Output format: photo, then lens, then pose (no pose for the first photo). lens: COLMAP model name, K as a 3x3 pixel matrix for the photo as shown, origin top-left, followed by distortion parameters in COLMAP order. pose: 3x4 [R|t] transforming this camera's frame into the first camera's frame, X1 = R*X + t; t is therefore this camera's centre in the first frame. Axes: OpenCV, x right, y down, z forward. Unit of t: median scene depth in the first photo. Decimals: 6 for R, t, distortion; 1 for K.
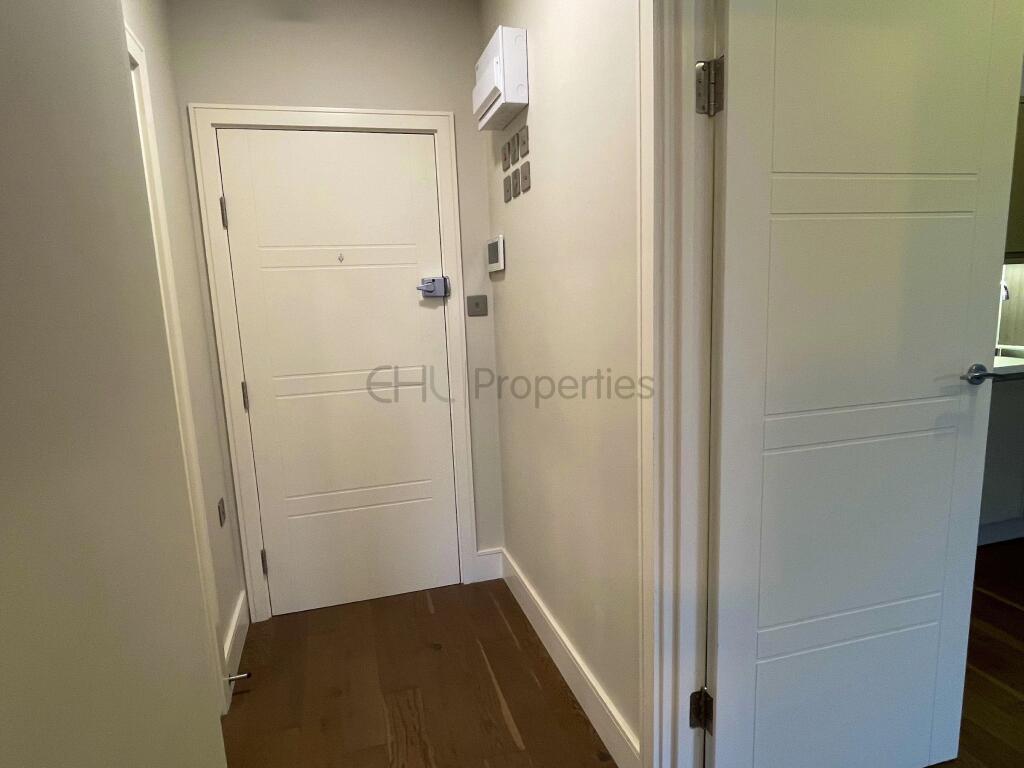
lens RADIAL K [[587.8, 0, 510.8], [0, 587.8, 391.6], [0, 0, 1]] dist [-0.002496, 0.001371]
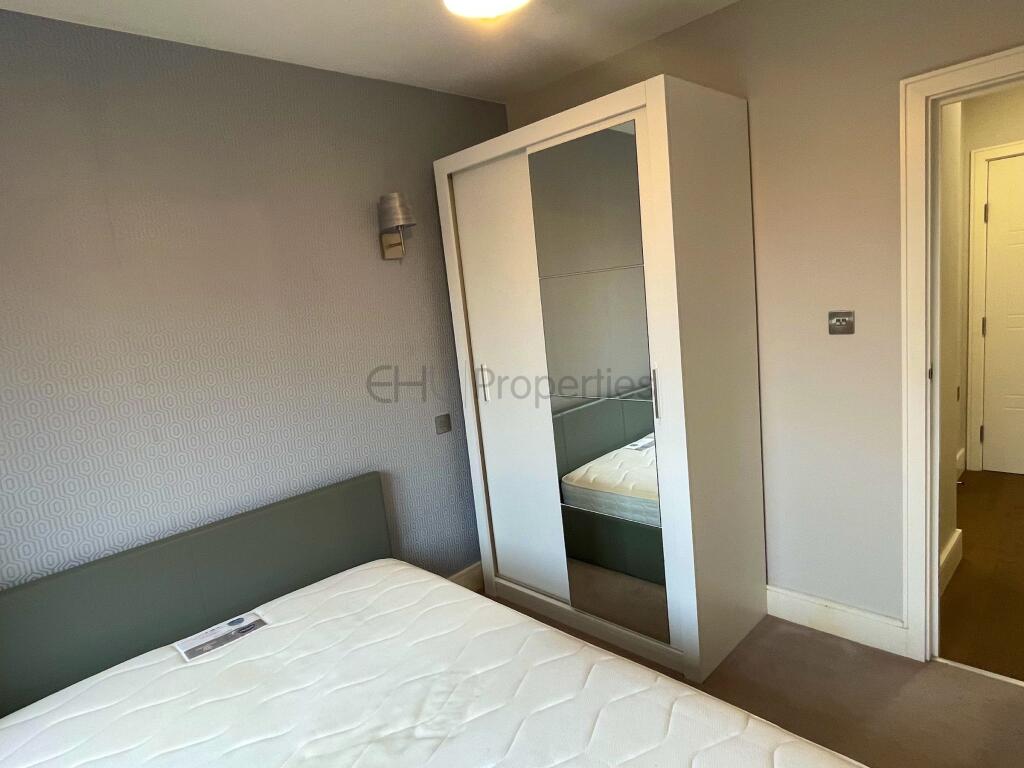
lens RADIAL K [[587.8, 0, 511.4], [0, 587.8, 388.0], [0, 0, 1]] dist [-0.002496, 0.001371]
pose [[0.463836, 0.135587, -0.875484, 0.367416], [-0.050448, 0.990658, 0.126696, 0.035800], [0.884483, -0.014599, 0.466343, -0.870997]]
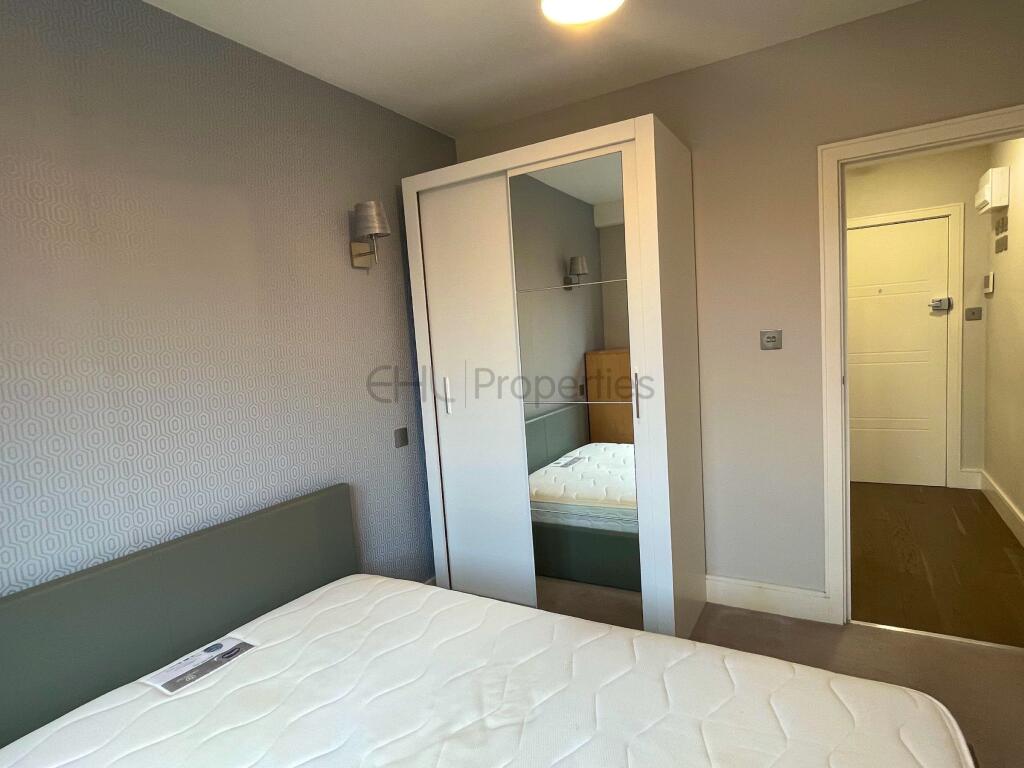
lens RADIAL K [[558.7, 0, 508.6], [0, 558.7, 391.5], [0, 0, 1]] dist [-0.000975, -0.000325]
pose [[0.674553, 0.072225, -0.734685, 0.237783], [-0.073580, 0.996825, 0.030438, 0.122710], [0.734550, 0.033526, 0.677726, -1.043730]]
